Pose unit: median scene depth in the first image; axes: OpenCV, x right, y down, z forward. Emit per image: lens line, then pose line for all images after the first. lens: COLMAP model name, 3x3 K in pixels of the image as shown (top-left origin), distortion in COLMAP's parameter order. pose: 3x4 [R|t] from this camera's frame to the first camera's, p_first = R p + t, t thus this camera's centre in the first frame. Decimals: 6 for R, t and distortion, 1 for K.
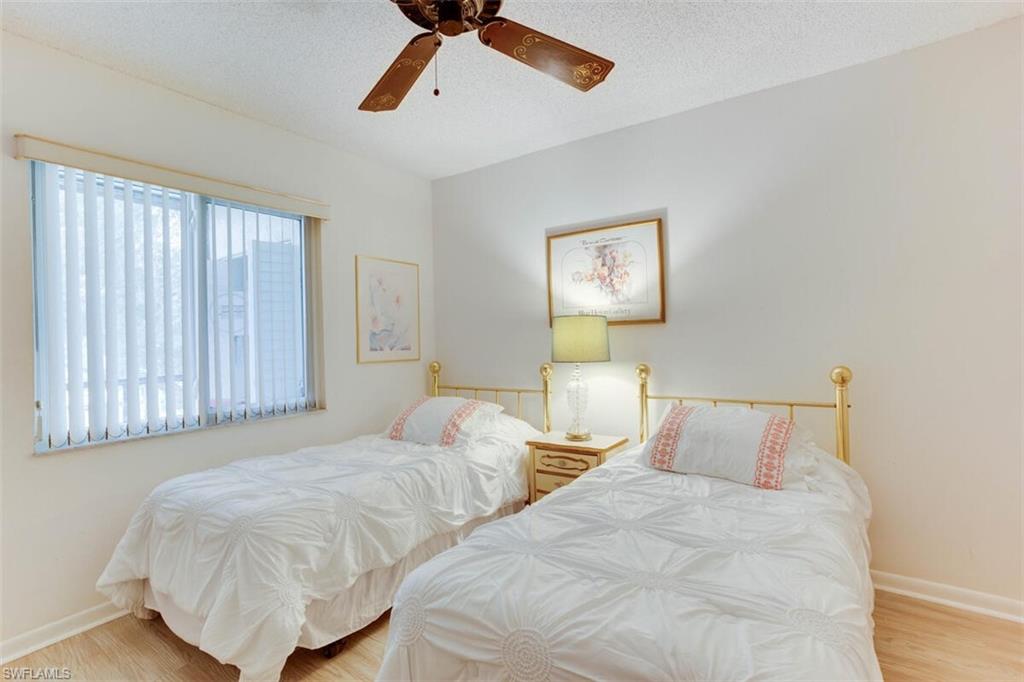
lens RADIAL K [[505.2, 0, 511.0], [0, 505.2, 340.9], [0, 0, 1]] dist [0.001629, 0.001223]
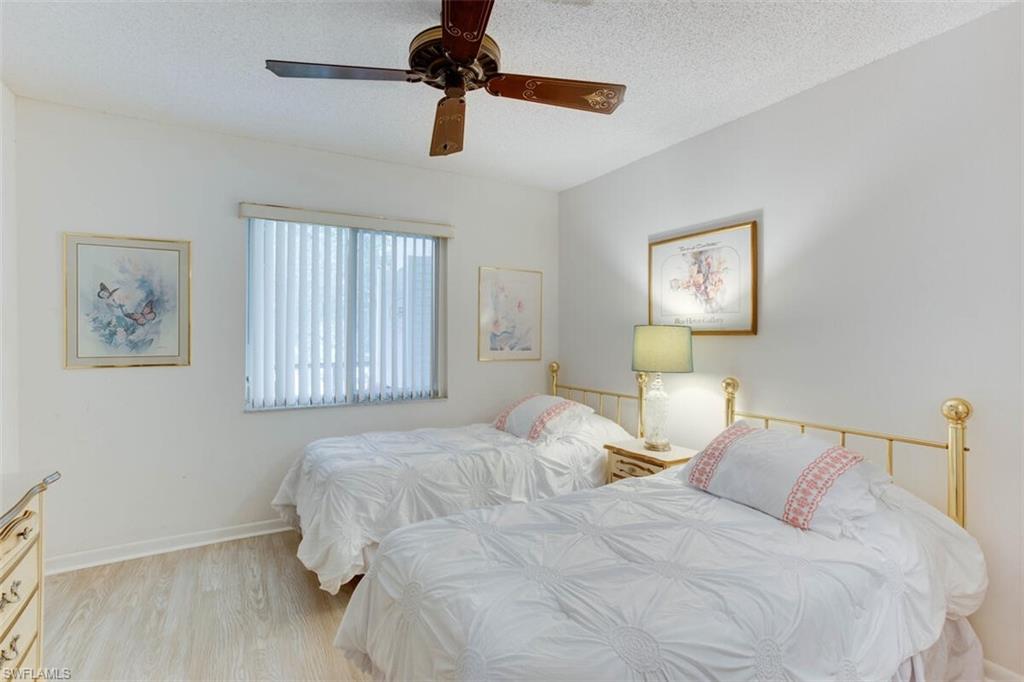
lens RADIAL K [[506.4, 0, 512.4], [0, 506.4, 345.1], [0, 0, 1]] dist [-0.049668, 0.072426]
pose [[0.907038, 0.038734, -0.419263, 0.291953], [-0.030112, 0.999177, 0.027166, -0.028936], [0.419970, -0.012016, 0.907458, -0.019269]]
